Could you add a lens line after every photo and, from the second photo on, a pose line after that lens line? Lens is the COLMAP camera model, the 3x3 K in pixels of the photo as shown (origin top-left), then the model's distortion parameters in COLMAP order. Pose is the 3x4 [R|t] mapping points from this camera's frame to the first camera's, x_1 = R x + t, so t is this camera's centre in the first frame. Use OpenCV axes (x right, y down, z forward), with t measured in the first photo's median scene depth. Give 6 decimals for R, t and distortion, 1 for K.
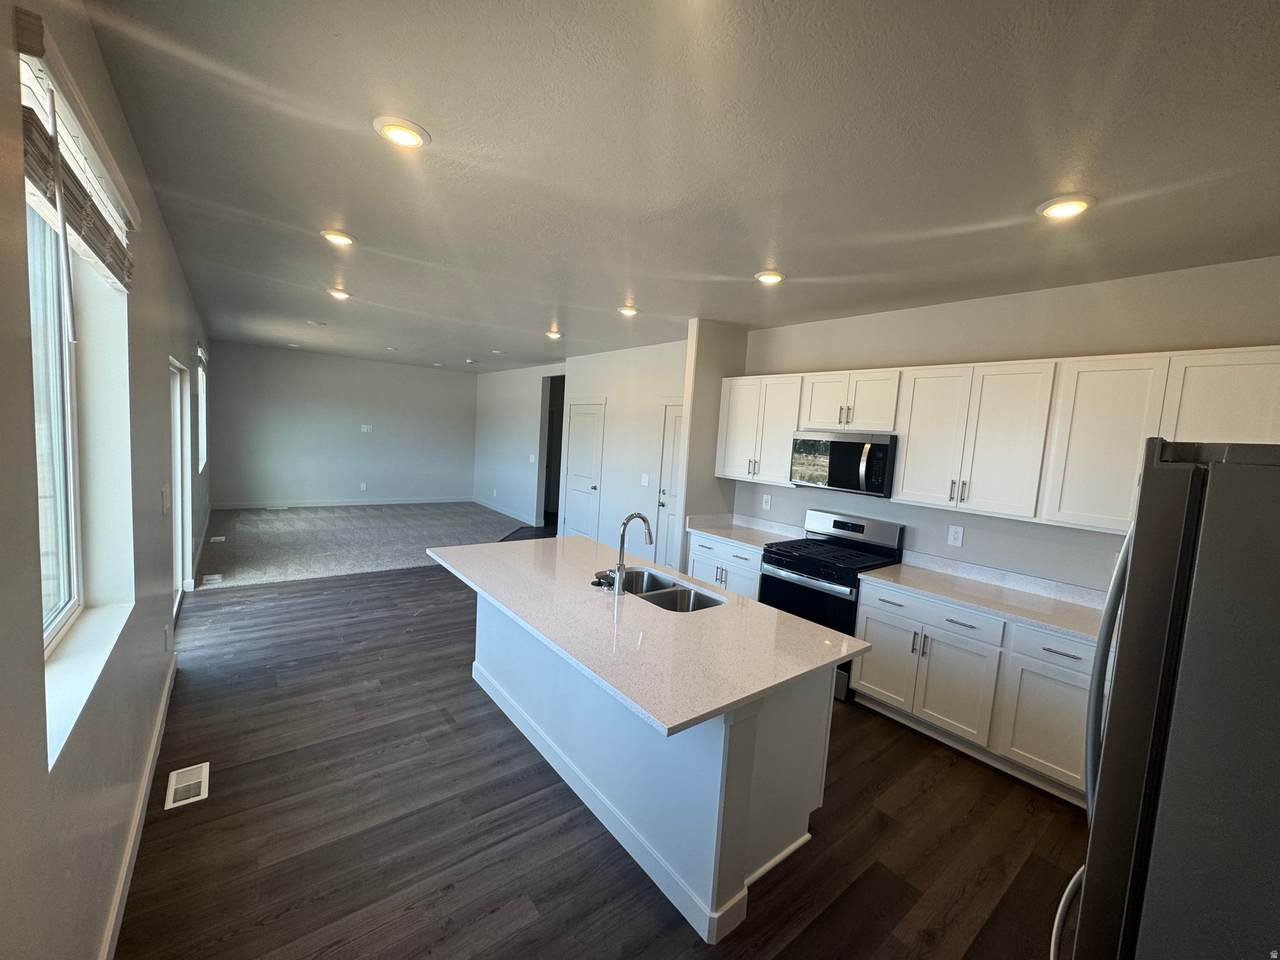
lens RADIAL K [[510.8, 0, 638.6], [0, 510.8, 475.6], [0, 0, 1]] dist [0.000536, 0.000339]
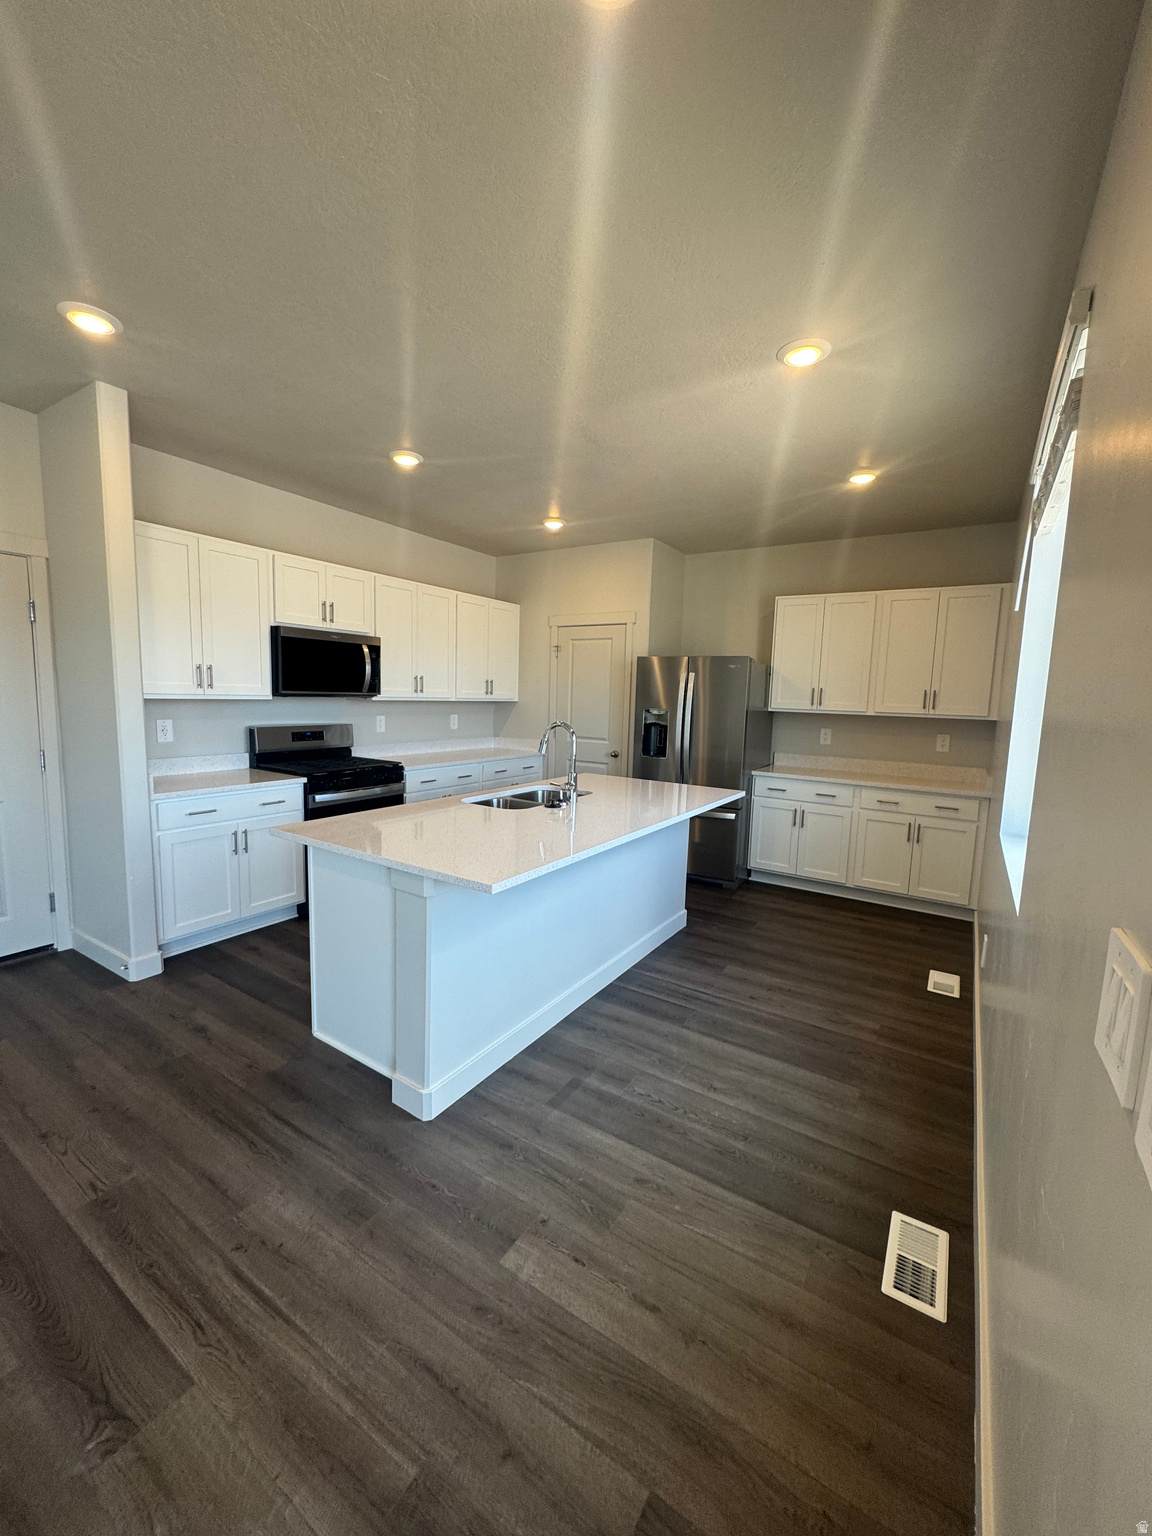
lens RADIAL K [[613.0, 0, 575.7], [0, 613.0, 767.7], [0, 0, 1]] dist [0.000536, 0.000339]
pose [[-0.319626, -0.189934, 0.928313, -1.097399], [0.029723, 0.977212, 0.210173, -0.086400], [-0.947078, 0.094769, -0.306697, 1.291860]]
